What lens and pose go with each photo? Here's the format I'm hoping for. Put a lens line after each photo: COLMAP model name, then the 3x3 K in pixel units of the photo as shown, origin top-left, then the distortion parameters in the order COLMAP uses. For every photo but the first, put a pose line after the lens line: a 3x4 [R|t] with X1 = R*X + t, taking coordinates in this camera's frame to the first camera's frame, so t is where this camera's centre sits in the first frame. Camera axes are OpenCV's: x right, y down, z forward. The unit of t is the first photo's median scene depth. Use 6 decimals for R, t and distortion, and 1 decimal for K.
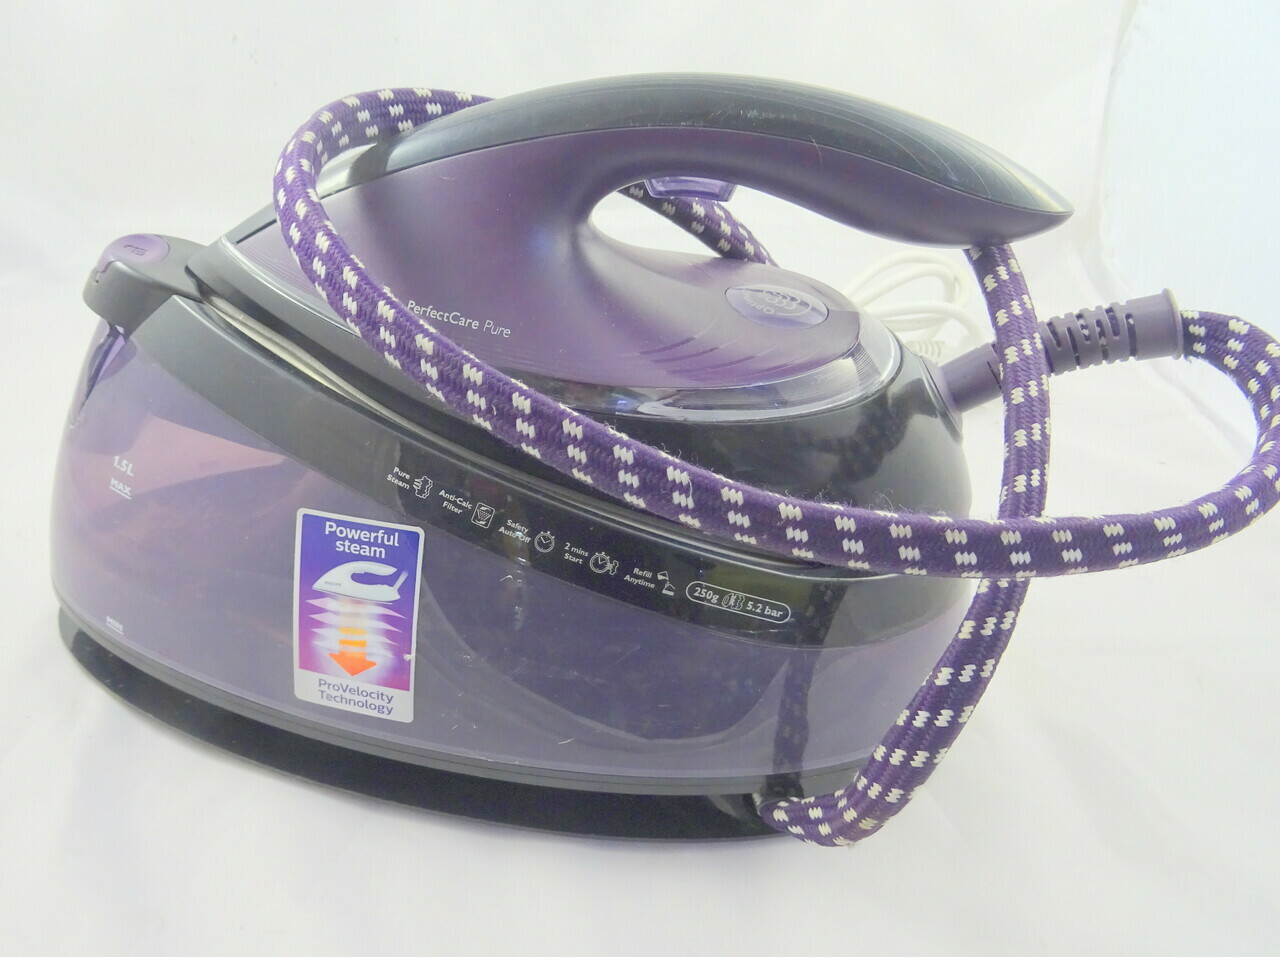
lens RADIAL K [[1028.5, 0, 640.0], [0, 1028.5, 478.5], [0, 0, 1]] dist [-0.022410, -0.001266]
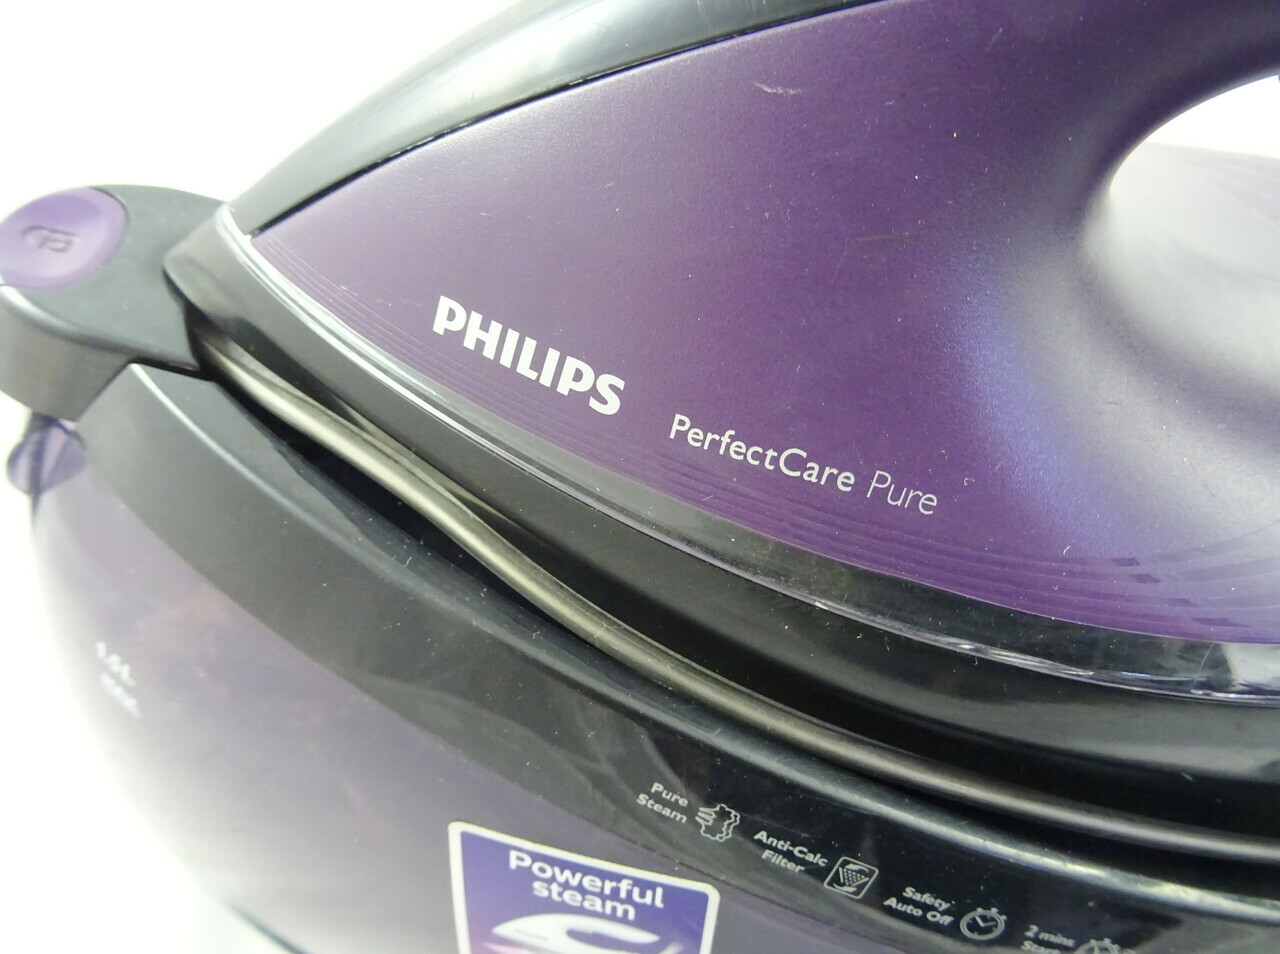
lens RADIAL K [[1028.5, 0, 640.0], [0, 1028.5, 477.0], [0, 0, 1]] dist [-0.022410, -0.001266]
pose [[0.992834, 0.000884, -0.119496, -0.189780], [0.035801, 0.951840, 0.304497, -0.271341], [0.114010, -0.306593, 0.944988, 0.612146]]
